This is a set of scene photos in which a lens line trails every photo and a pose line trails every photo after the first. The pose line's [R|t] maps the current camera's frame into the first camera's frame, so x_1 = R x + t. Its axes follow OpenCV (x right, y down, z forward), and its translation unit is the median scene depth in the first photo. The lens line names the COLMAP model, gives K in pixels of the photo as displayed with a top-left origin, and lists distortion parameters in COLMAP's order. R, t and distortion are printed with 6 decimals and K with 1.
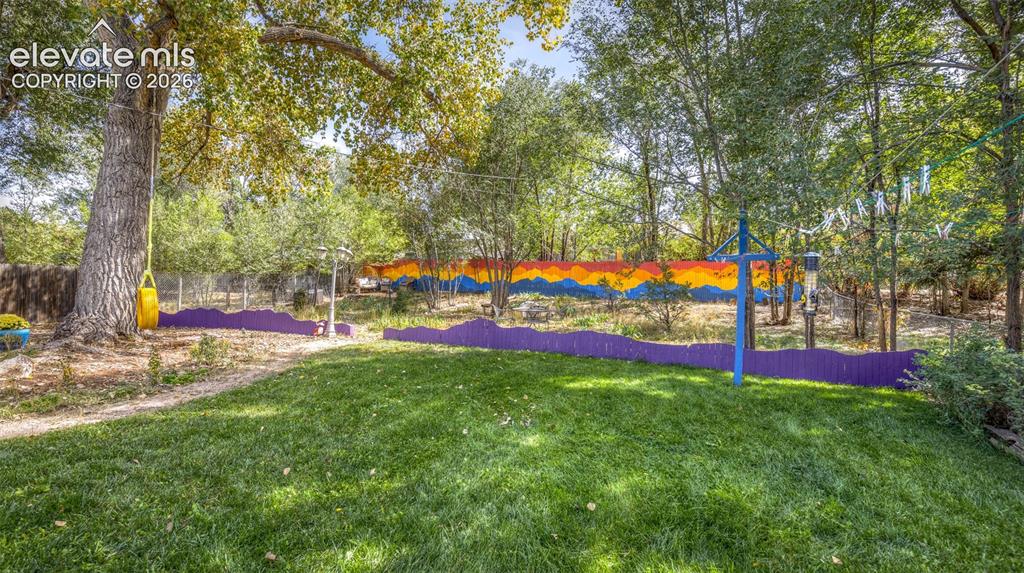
lens RADIAL K [[486.9, 0, 505.6], [0, 486.9, 296.2], [0, 0, 1]] dist [0.012599, -0.000205]
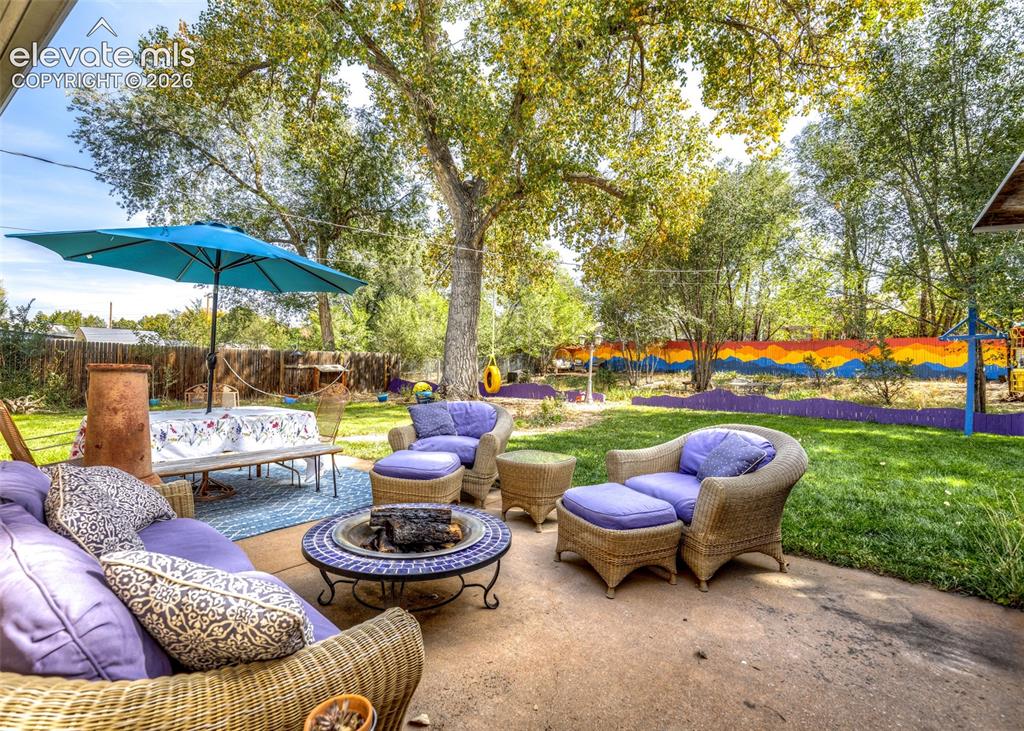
lens RADIAL K [[502.7, 0, 505.6], [0, 502.7, 375.4], [0, 0, 1]] dist [0.001004, -0.000859]
pose [[0.956033, -0.002441, -0.293249, -0.129202], [0.000315, 0.999973, -0.007295, 0.013841], [0.293259, 0.006882, 0.956008, -0.267928]]
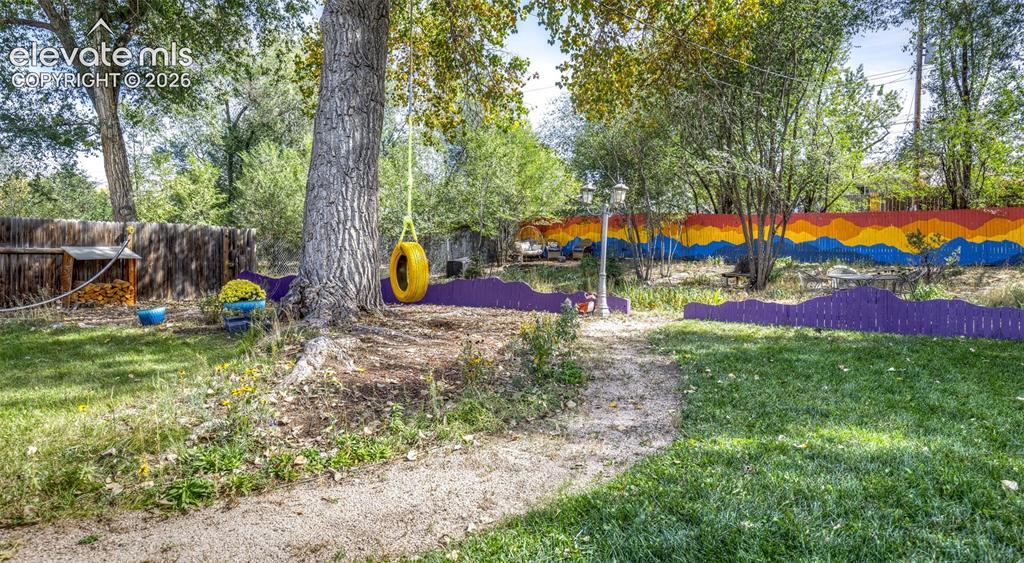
lens RADIAL K [[624.7, 0, 552.2], [0, 624.7, 282.3], [0, 0, 1]] dist [0.008419, 0.000911]
pose [[0.991439, -0.005027, -0.130471, -0.229139], [0.007566, 0.999791, 0.018972, 0.014004], [0.130349, -0.019796, 0.991271, 0.083785]]
